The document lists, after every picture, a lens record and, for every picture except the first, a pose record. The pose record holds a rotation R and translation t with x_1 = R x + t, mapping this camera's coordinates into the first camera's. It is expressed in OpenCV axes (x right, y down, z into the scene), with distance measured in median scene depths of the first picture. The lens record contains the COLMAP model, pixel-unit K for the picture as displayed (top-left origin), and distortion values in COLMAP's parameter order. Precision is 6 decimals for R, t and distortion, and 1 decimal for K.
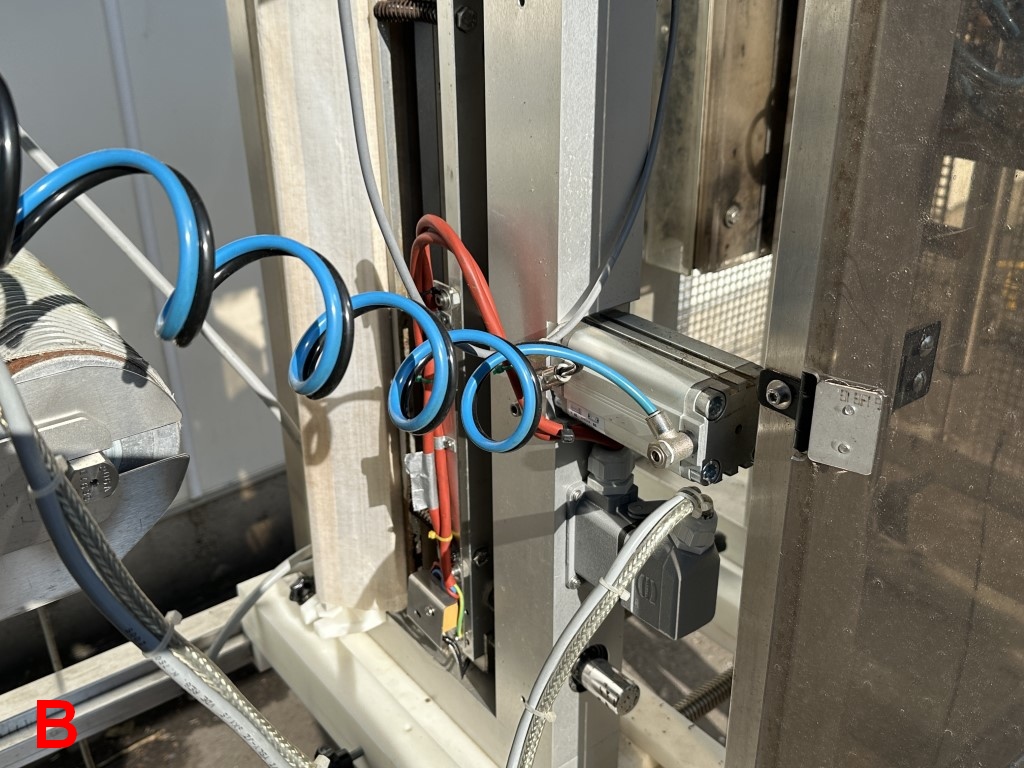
lens RADIAL K [[997.0, 0, 507.5], [0, 997.0, 381.5], [0, 0, 1]] dist [0.132149, 0.005515]
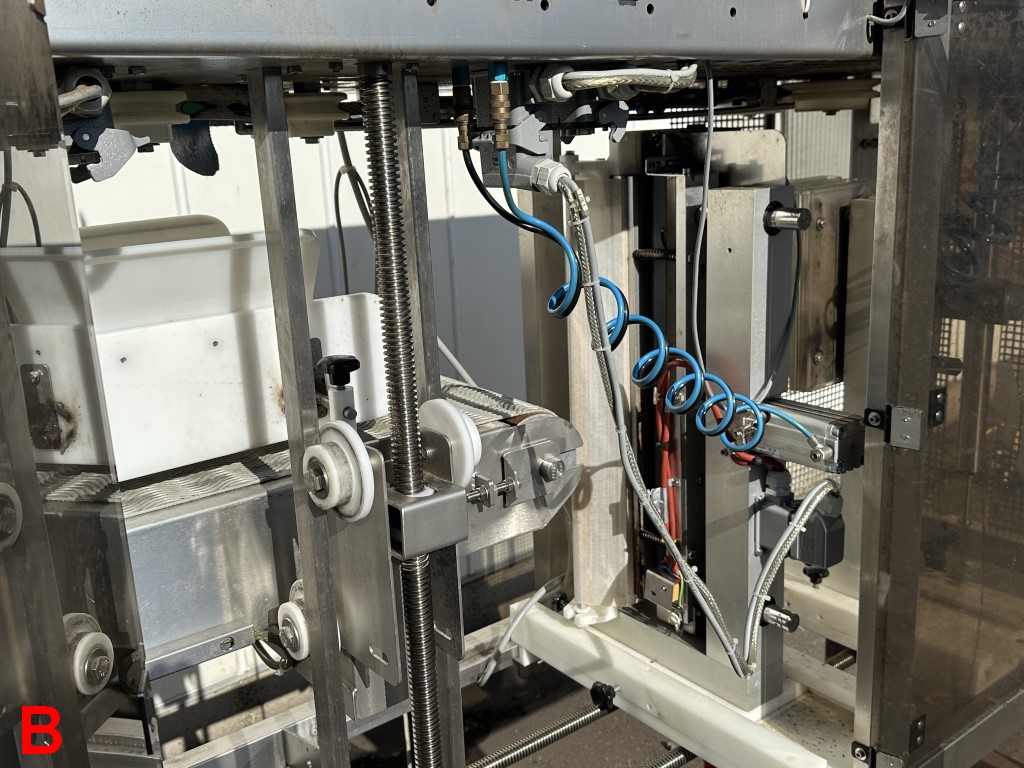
lens RADIAL K [[993.1, 0, 512.0], [0, 993.1, 384.0], [0, 0, 1]] dist [0.192706, -0.409435]
pose [[0.999401, -0.031398, -0.014527, -0.286538], [0.028073, 0.981410, -0.189859, 0.197991], [0.020218, 0.189338, 0.981704, -0.703197]]
